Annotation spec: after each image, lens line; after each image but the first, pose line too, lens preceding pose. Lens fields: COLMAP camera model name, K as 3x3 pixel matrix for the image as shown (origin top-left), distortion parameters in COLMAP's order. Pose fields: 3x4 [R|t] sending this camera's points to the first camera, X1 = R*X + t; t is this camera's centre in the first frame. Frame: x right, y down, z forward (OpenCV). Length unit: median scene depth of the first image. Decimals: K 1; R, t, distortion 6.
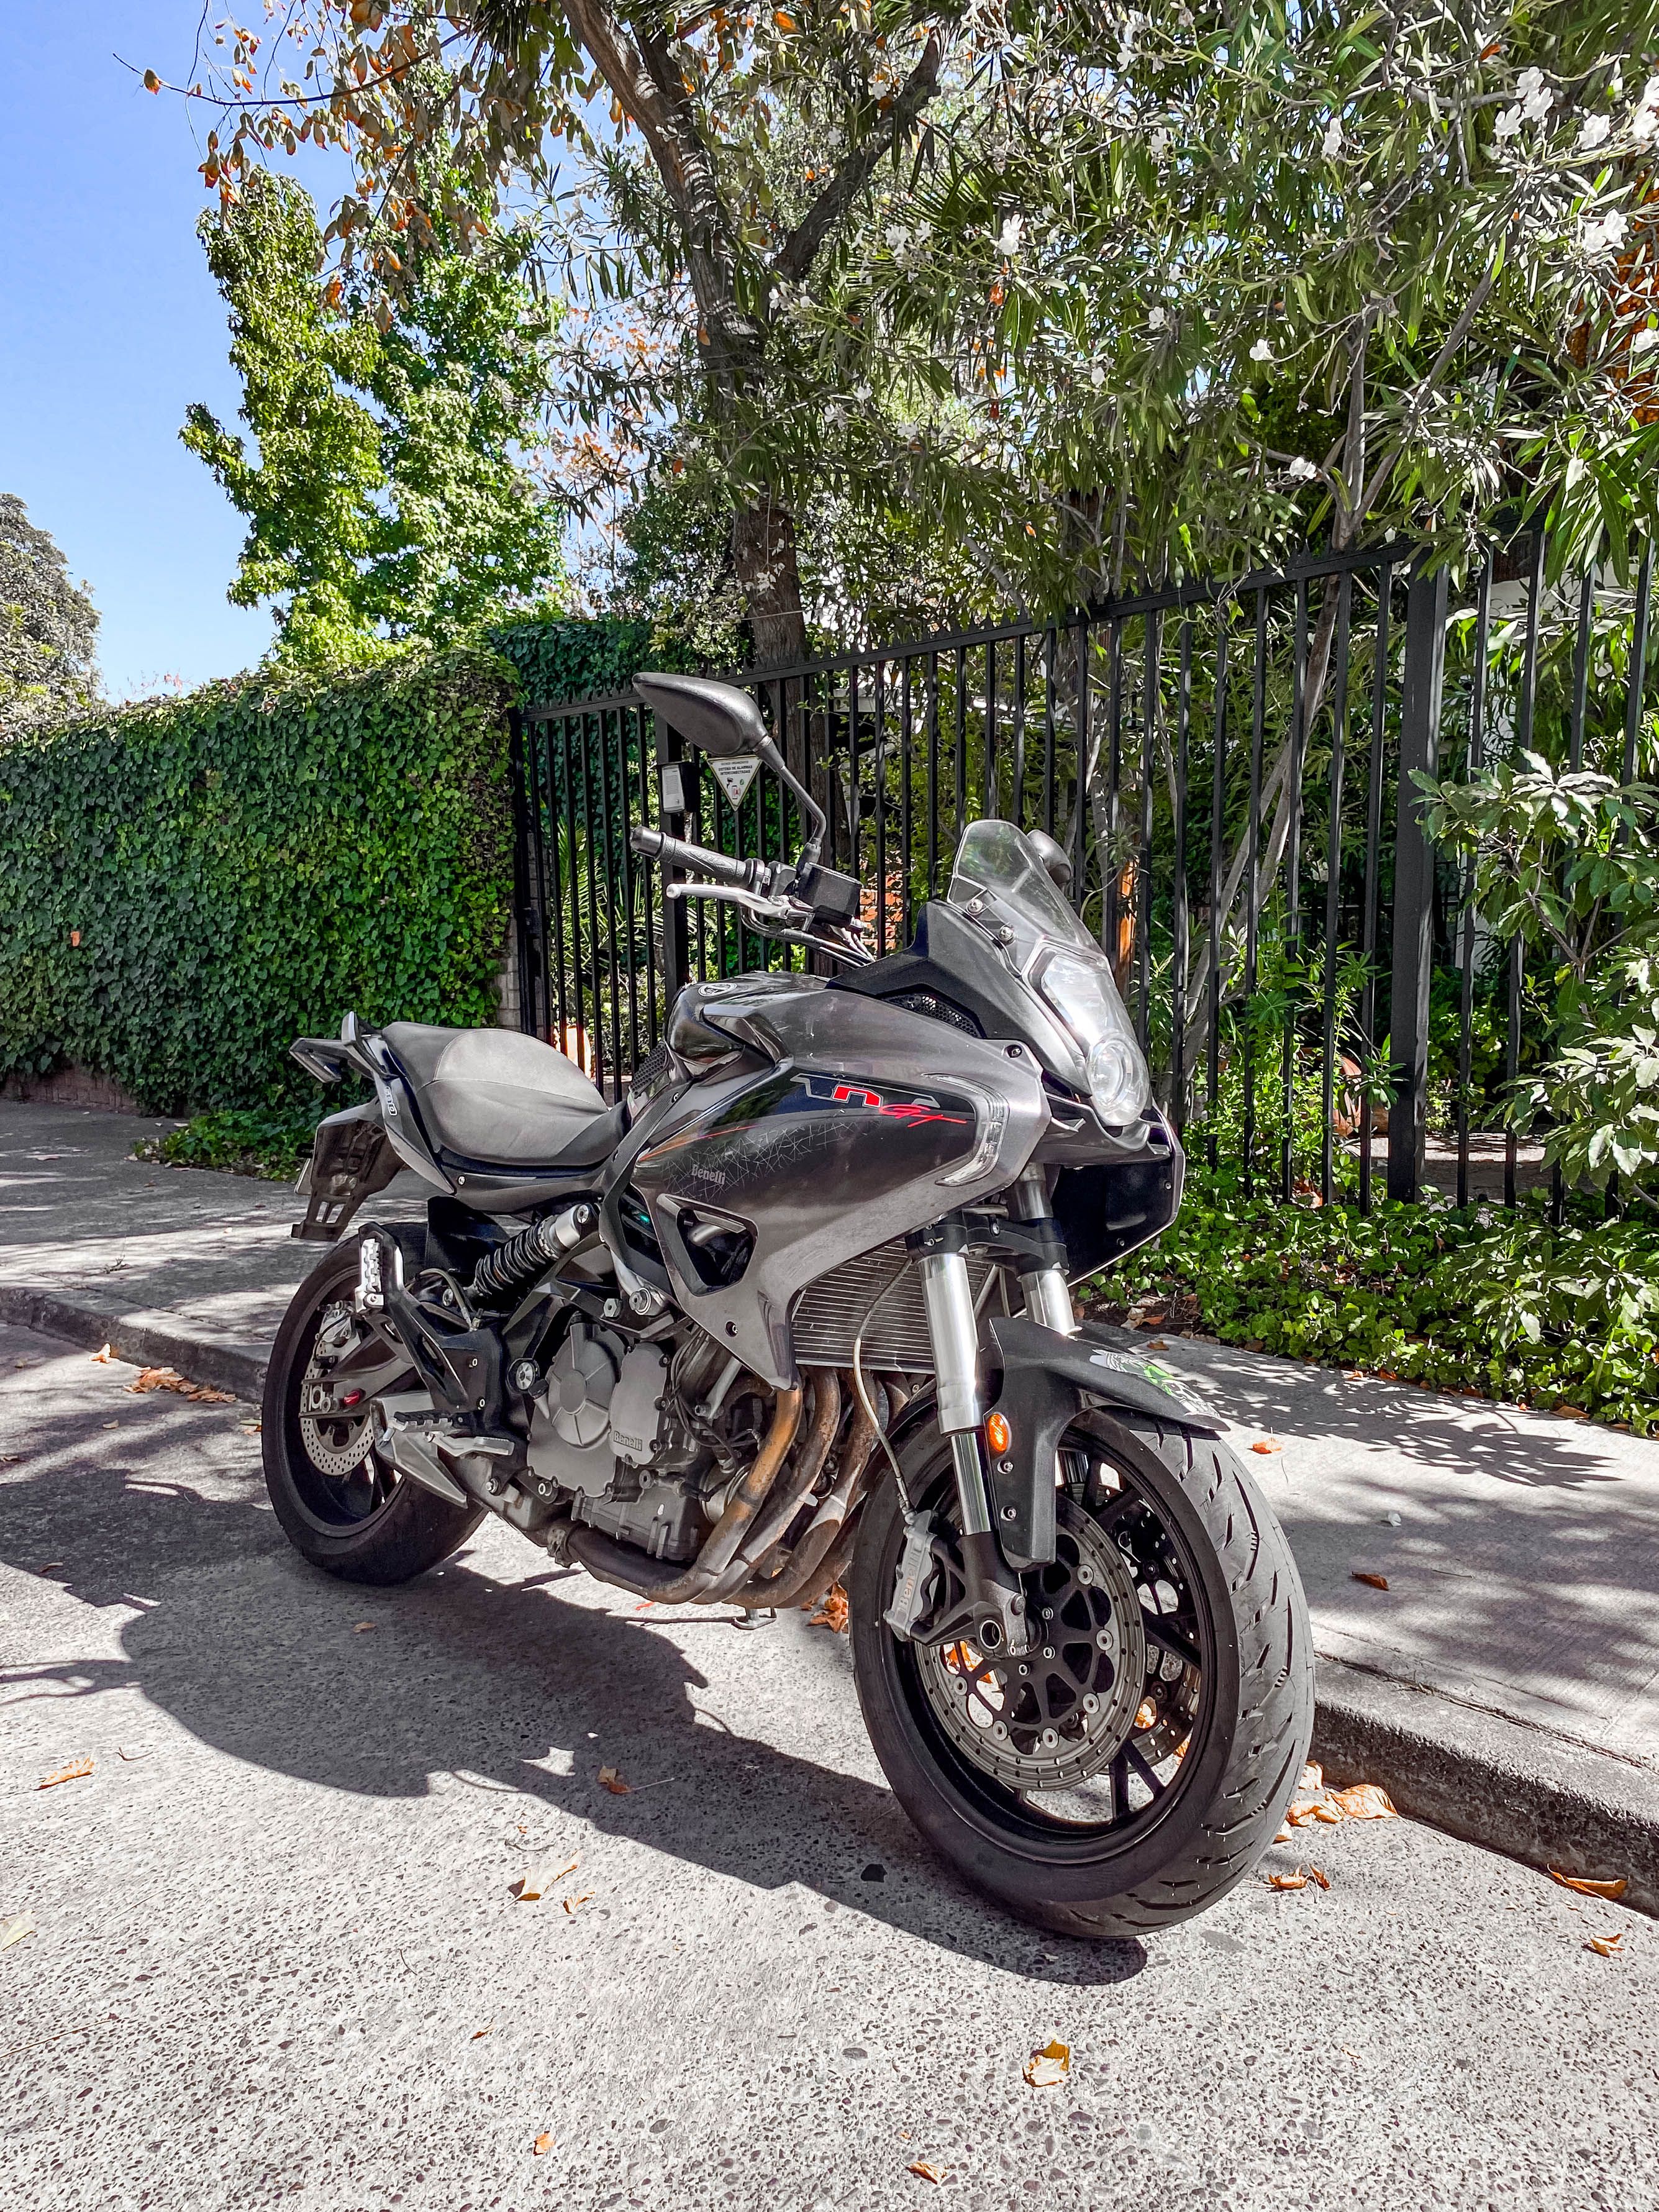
lens RADIAL K [[1728.8, 0, 829.5], [0, 1728.8, 1106.0], [0, 0, 1]] dist [0.218485, -0.003231]
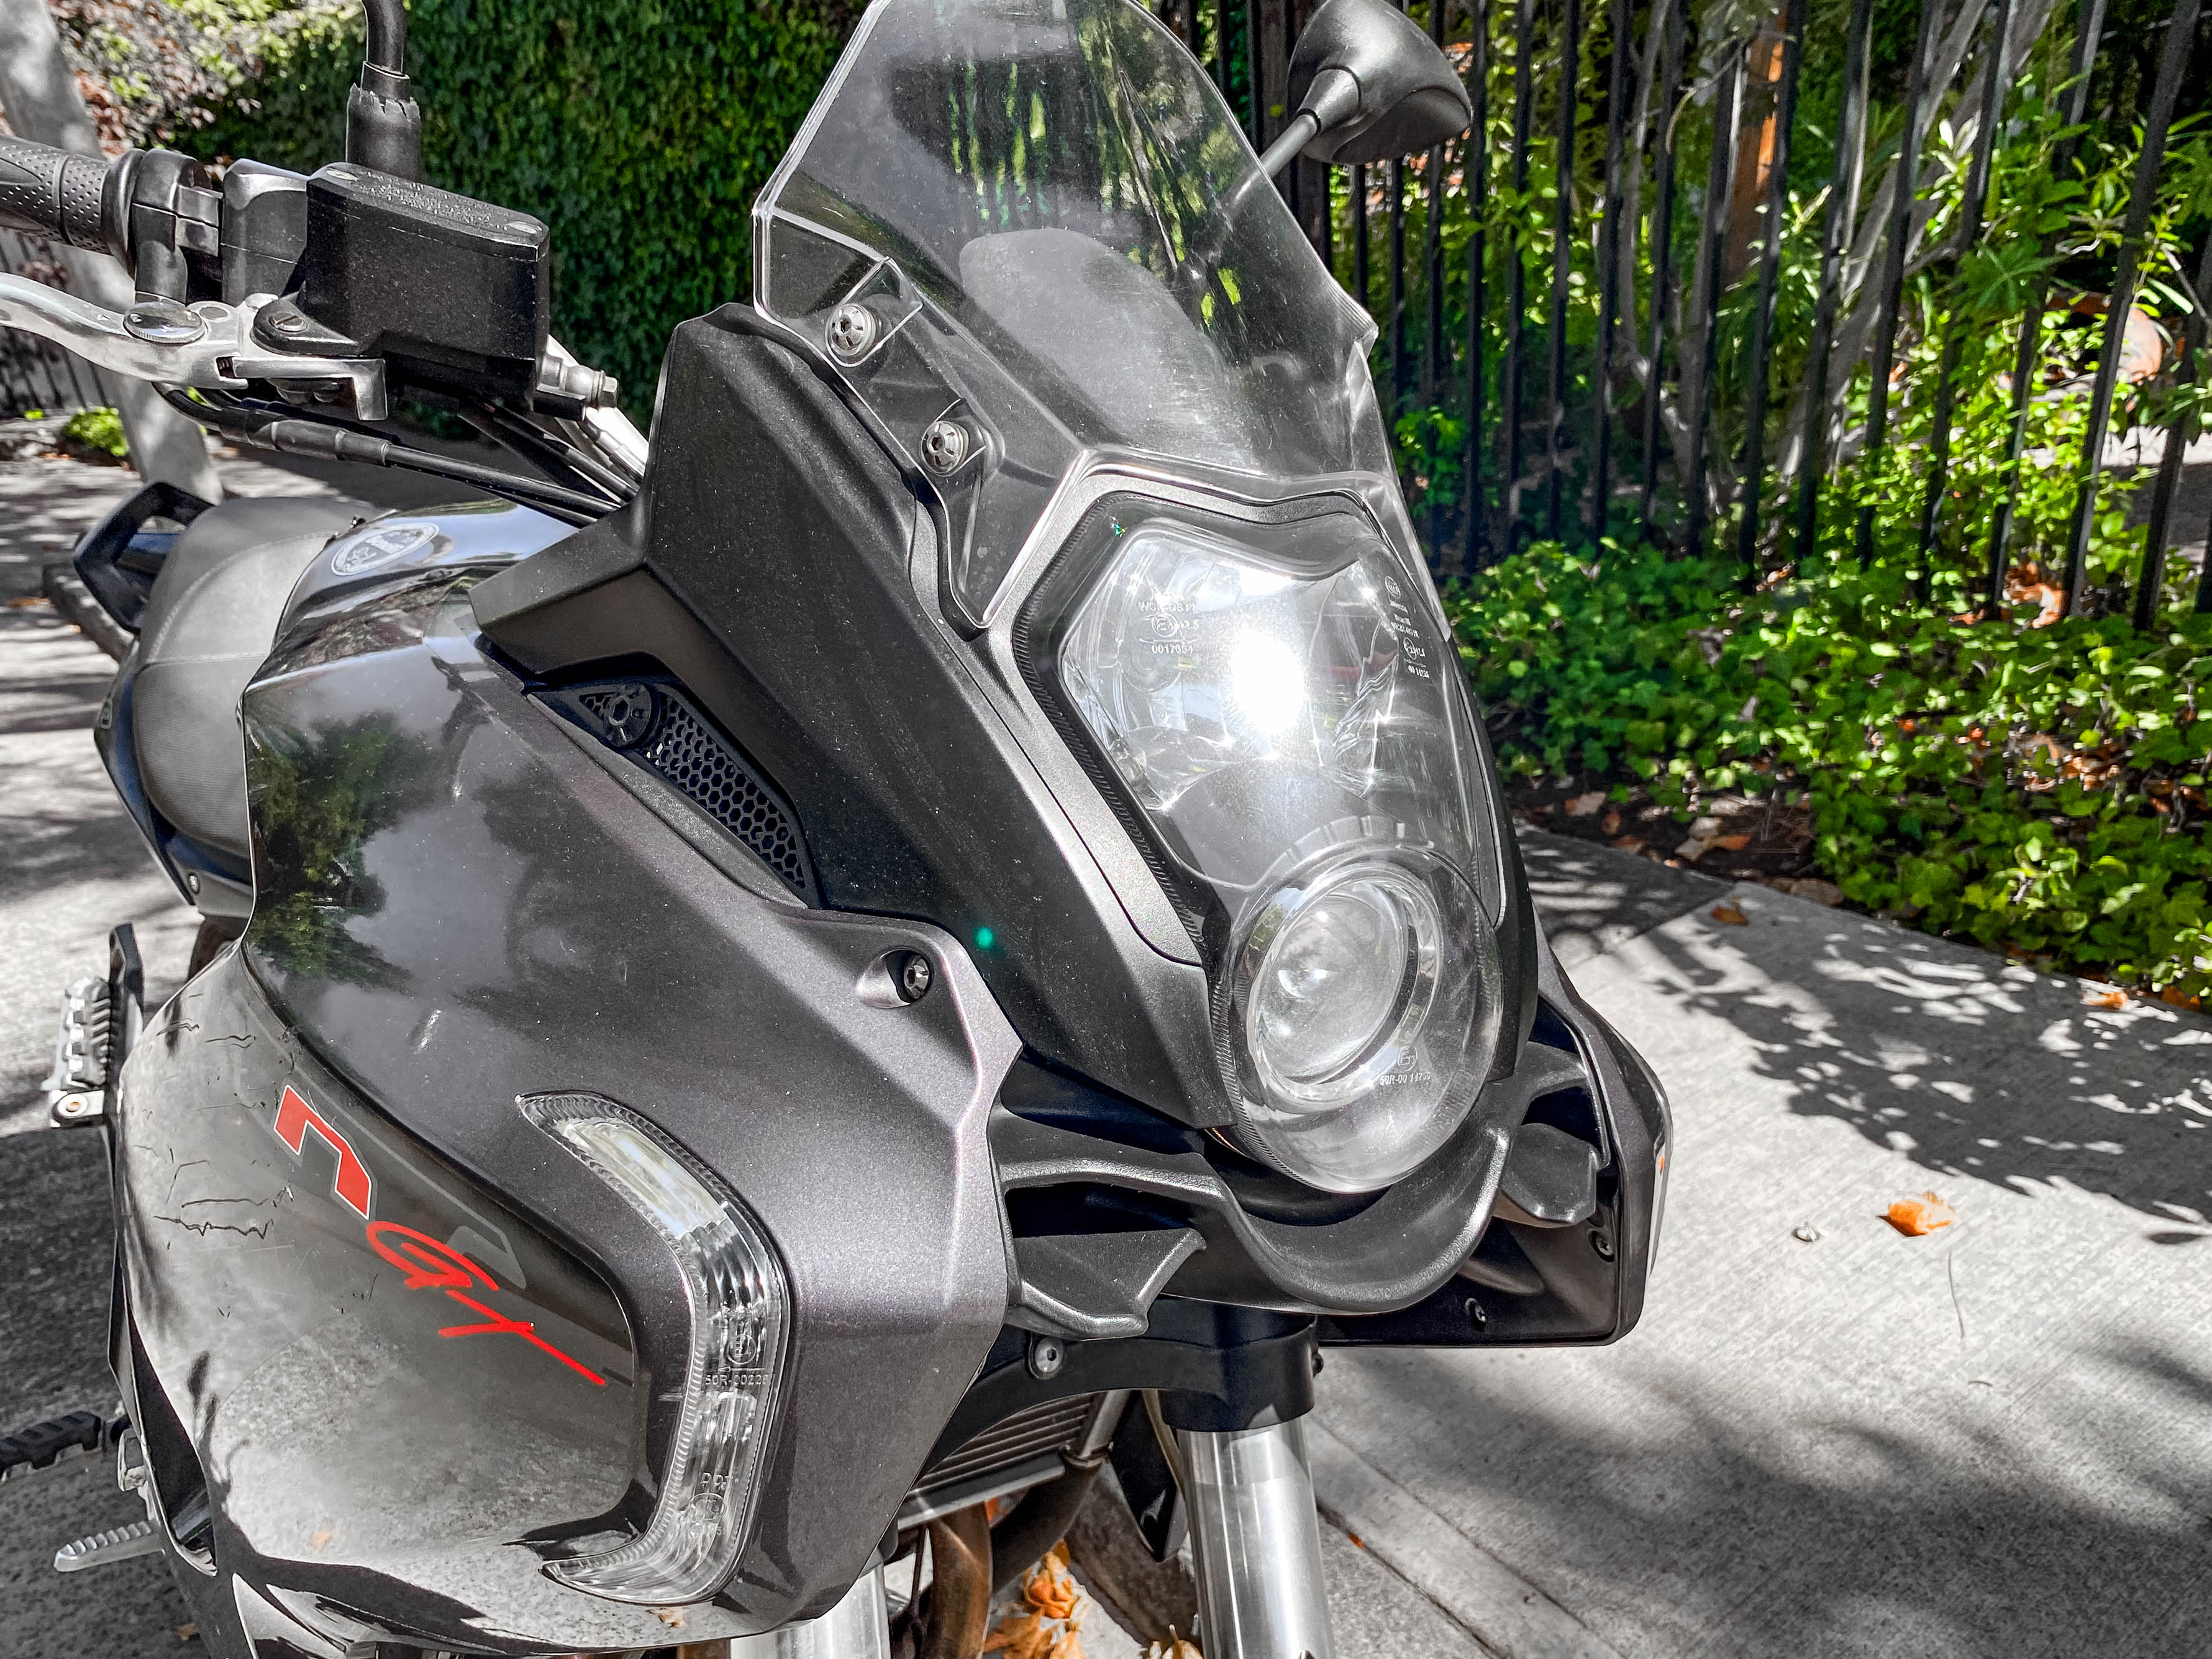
lens RADIAL K [[1676.5, 0, 1106.0], [0, 1676.5, 829.5], [0, 0, 1]] dist [0.100475, 0.205556]
pose [[0.979079, -0.002399, -0.203464, 0.085720], [0.056329, 0.964047, 0.259693, -0.052203], [0.195526, -0.265721, 0.944014, 0.361692]]
